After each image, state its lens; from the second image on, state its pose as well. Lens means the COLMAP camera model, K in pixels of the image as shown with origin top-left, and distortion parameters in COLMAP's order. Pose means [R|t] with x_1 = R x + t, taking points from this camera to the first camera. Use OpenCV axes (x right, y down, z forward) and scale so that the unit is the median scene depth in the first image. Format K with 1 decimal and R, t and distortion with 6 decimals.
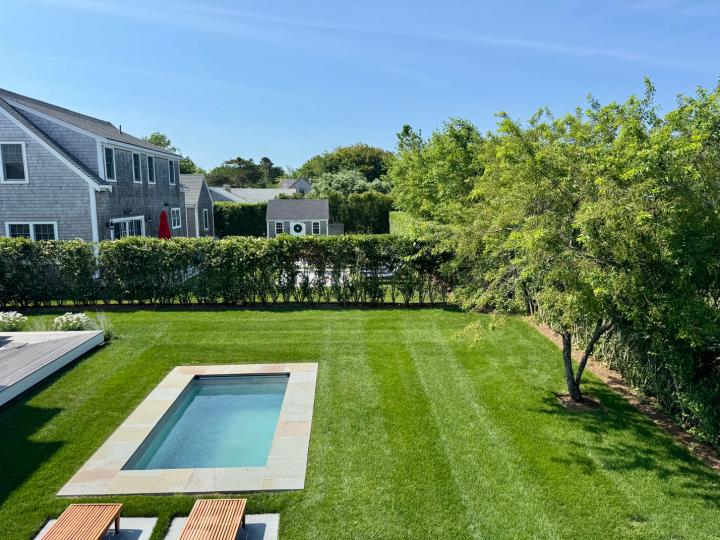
lens RADIAL K [[504.7, 0, 360.0], [0, 504.7, 270.0], [0, 0, 1]] dist [0.100697, -0.124271]
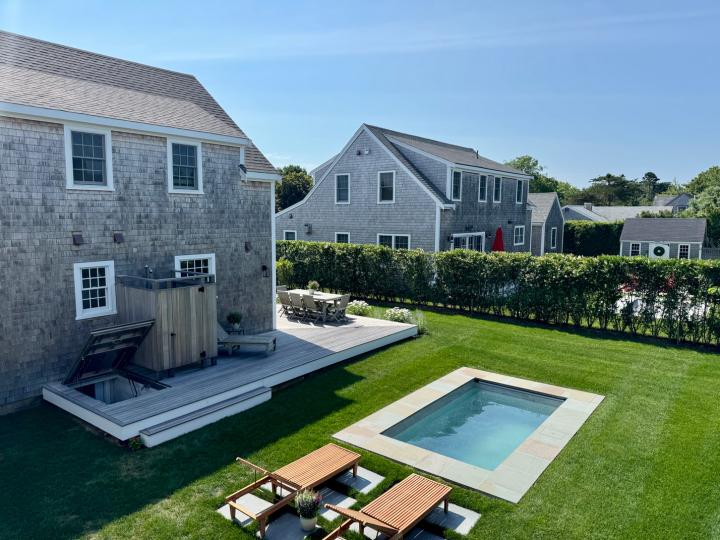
lens RADIAL K [[504.7, 0, 360.0], [0, 504.7, 270.0], [0, 0, 1]] dist [0.100697, -0.124271]
pose [[0.764938, 0.076847, -0.639503, 0.103735], [-0.101275, 0.994857, -0.001590, 0.004706], [0.636092, 0.065982, 0.768787, 0.008390]]
